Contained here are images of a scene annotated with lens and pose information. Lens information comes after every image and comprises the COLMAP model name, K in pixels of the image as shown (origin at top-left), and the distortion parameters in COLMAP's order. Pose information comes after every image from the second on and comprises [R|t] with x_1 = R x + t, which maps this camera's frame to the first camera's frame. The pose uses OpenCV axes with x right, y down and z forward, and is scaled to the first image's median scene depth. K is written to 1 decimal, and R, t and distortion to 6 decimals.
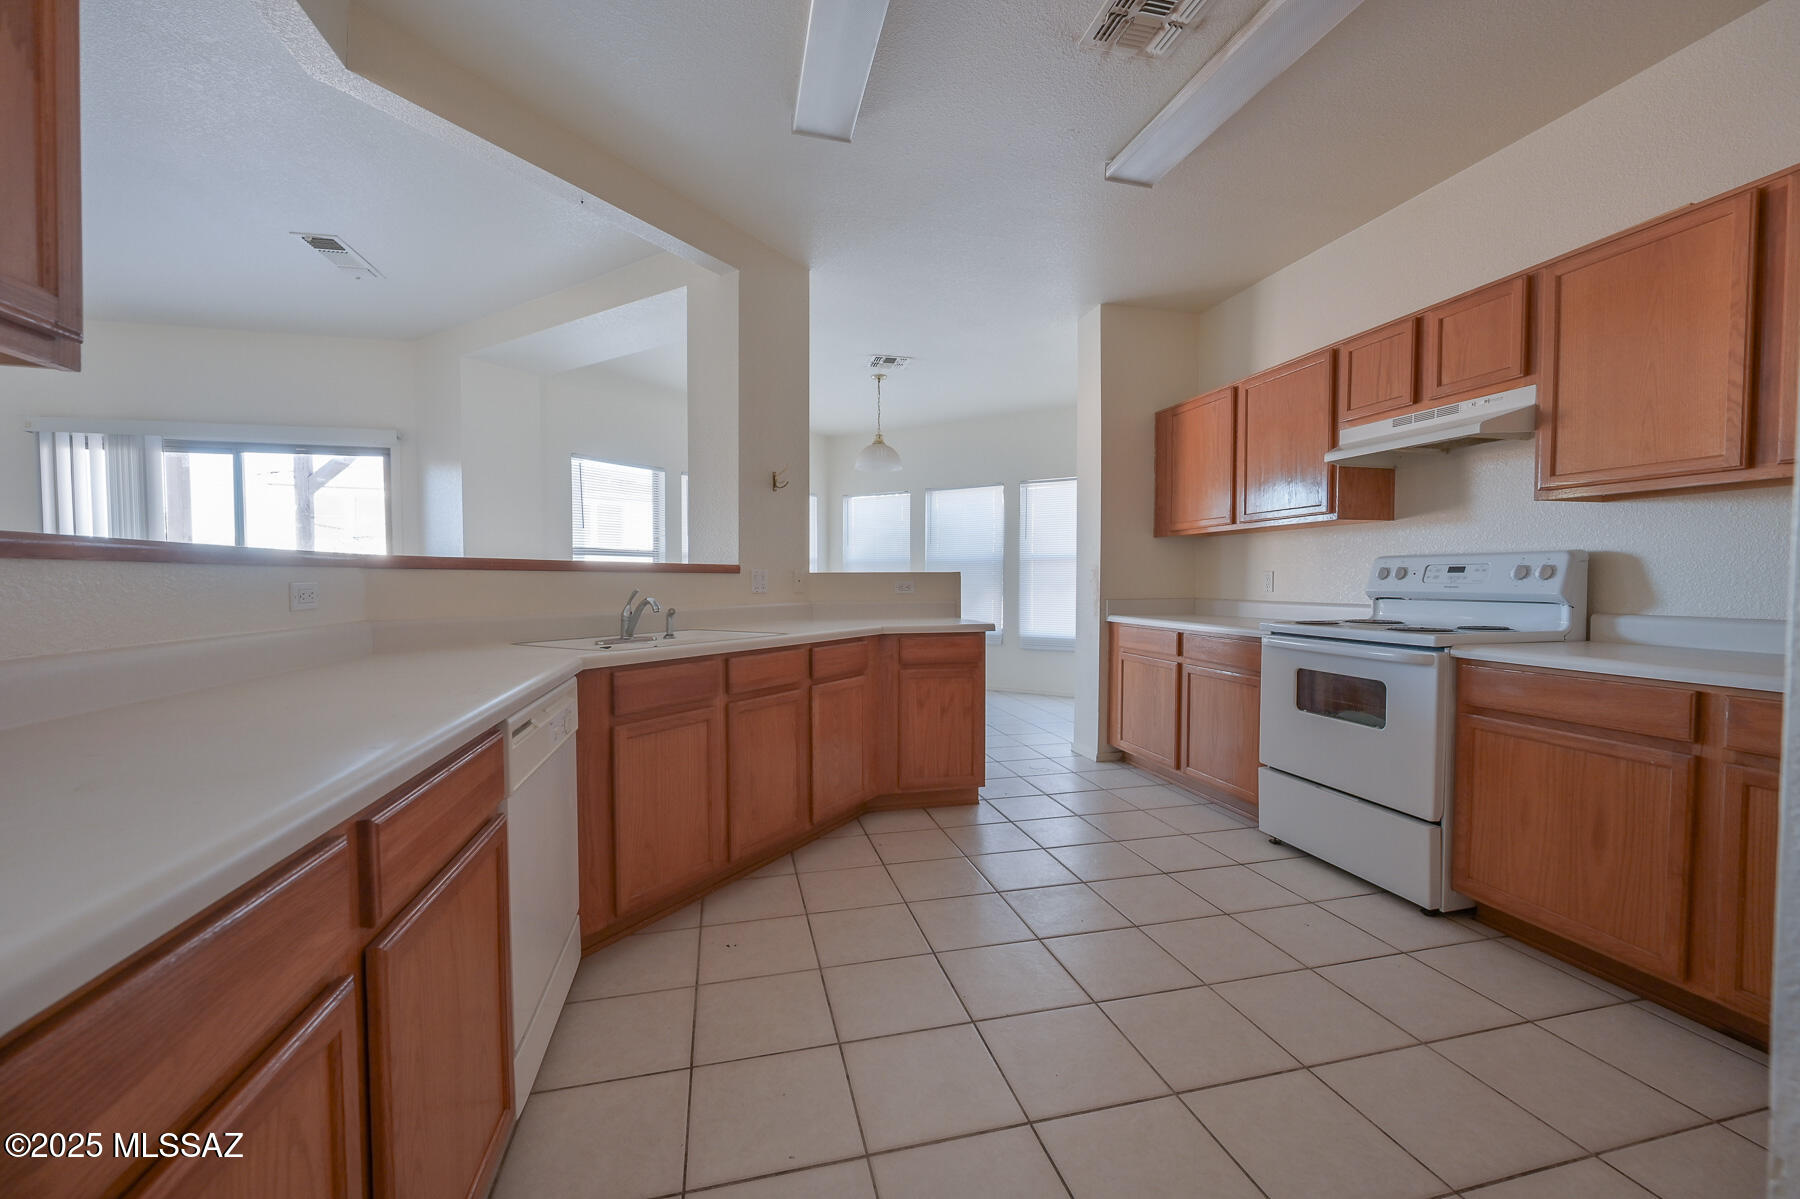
lens RADIAL K [[707.9, 0, 896.2], [0, 707.9, 595.2], [0, 0, 1]] dist [-0.001151, -0.000550]
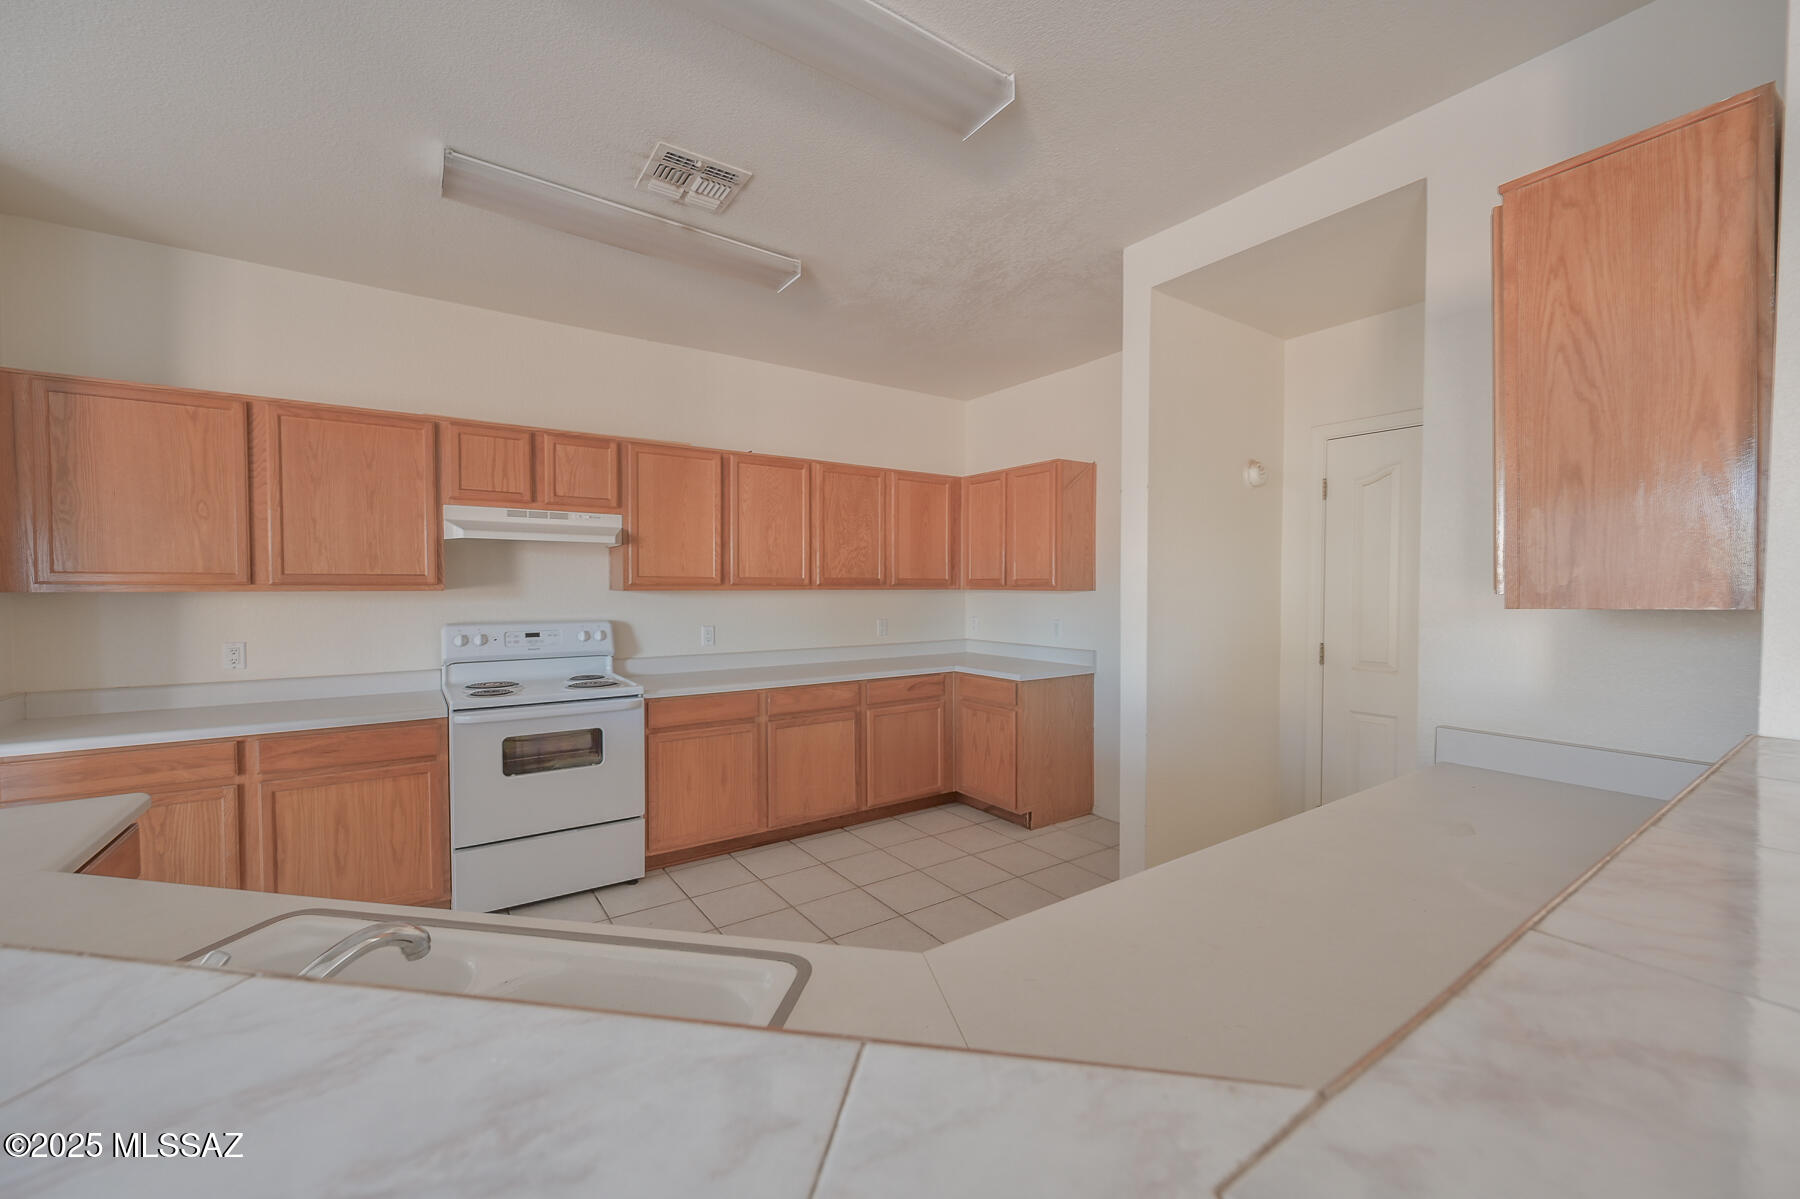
lens RADIAL K [[707.9, 0, 892.1], [0, 707.9, 609.0], [0, 0, 1]] dist [-0.001151, -0.000550]
pose [[-0.345278, -0.031442, 0.937974, -0.631297], [0.019715, 0.998975, 0.040744, -0.123367], [-0.938293, 0.032561, -0.344305, 0.835766]]
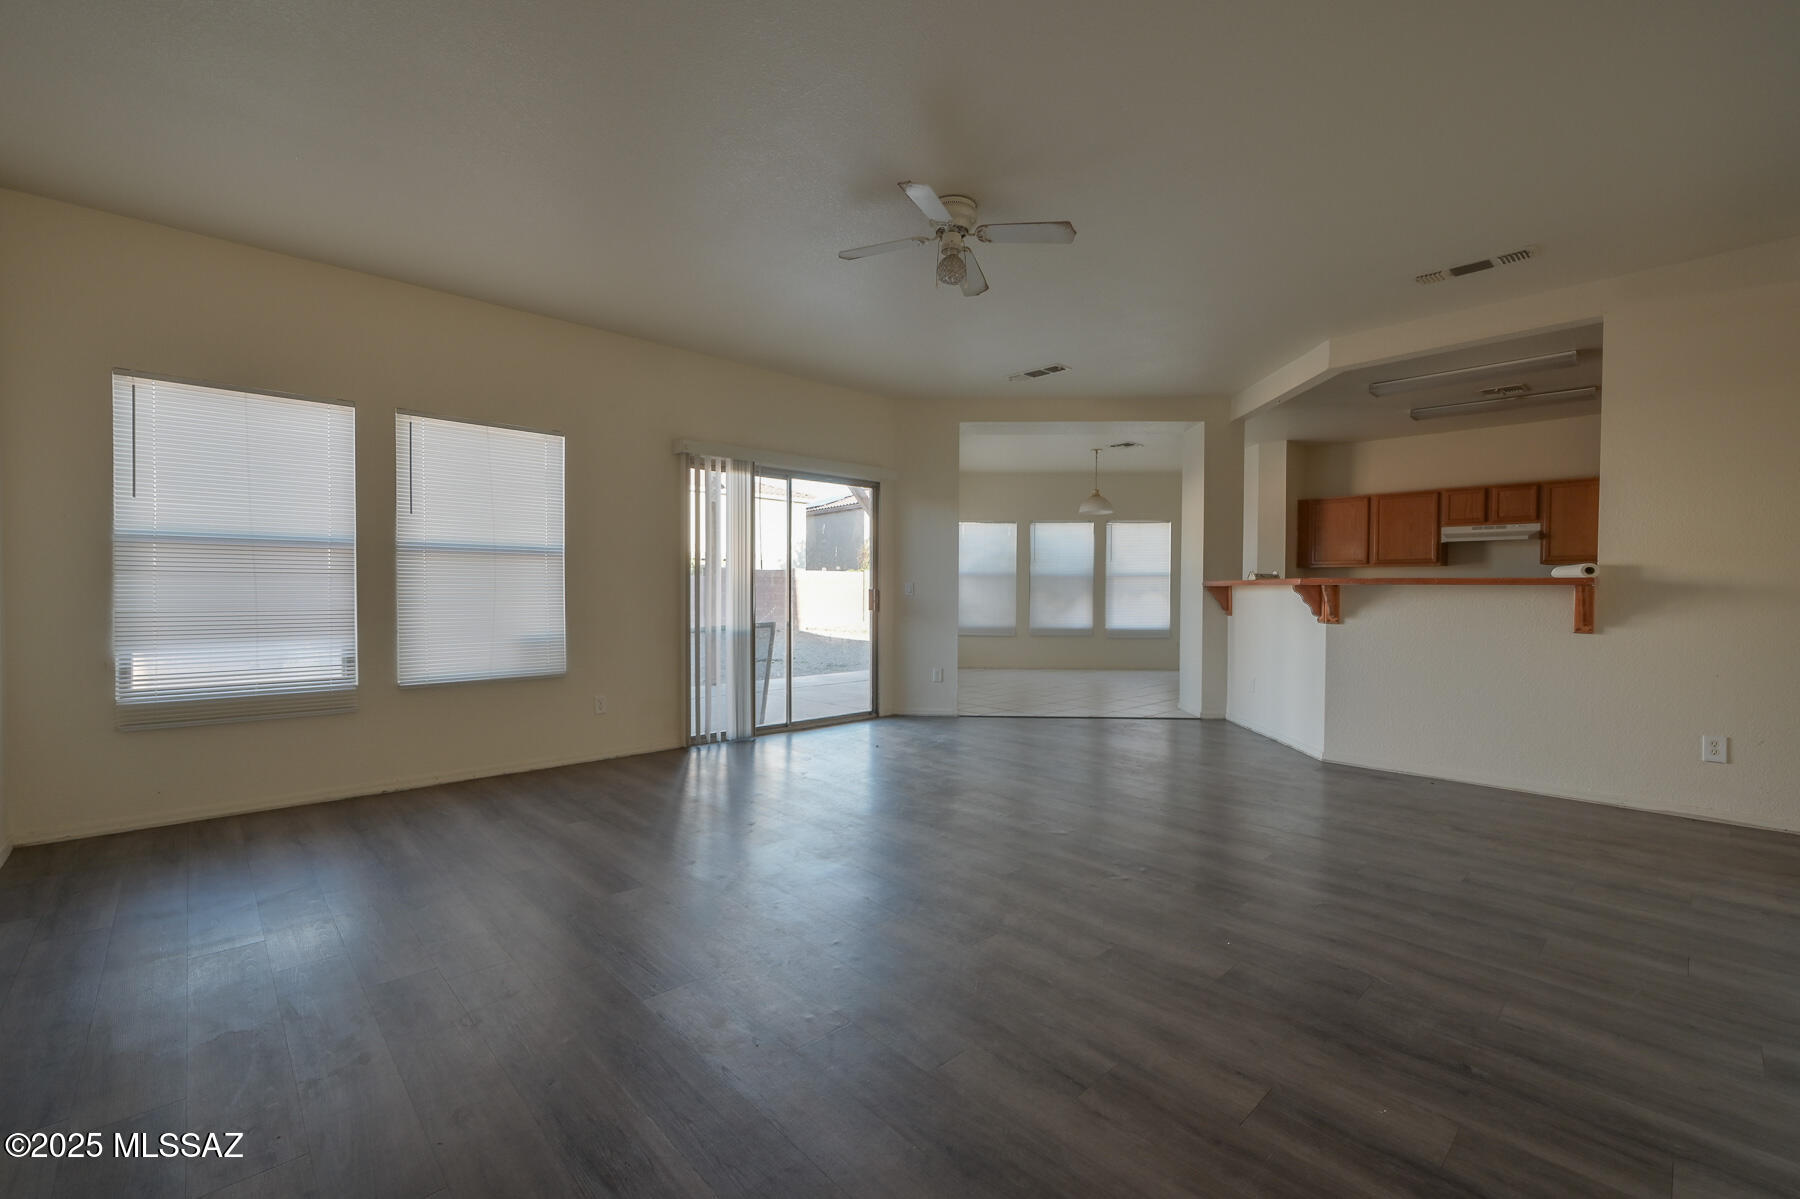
lens RADIAL K [[770.4, 0, 893.4], [0, 770.4, 600.3], [0, 0, 1]] dist [-0.003916, -0.000549]
pose [[0.865019, -0.002938, 0.501731, -2.449598], [0.006370, 0.999967, -0.005126, 0.009316], [-0.501699, 0.007630, 0.865008, -0.306608]]
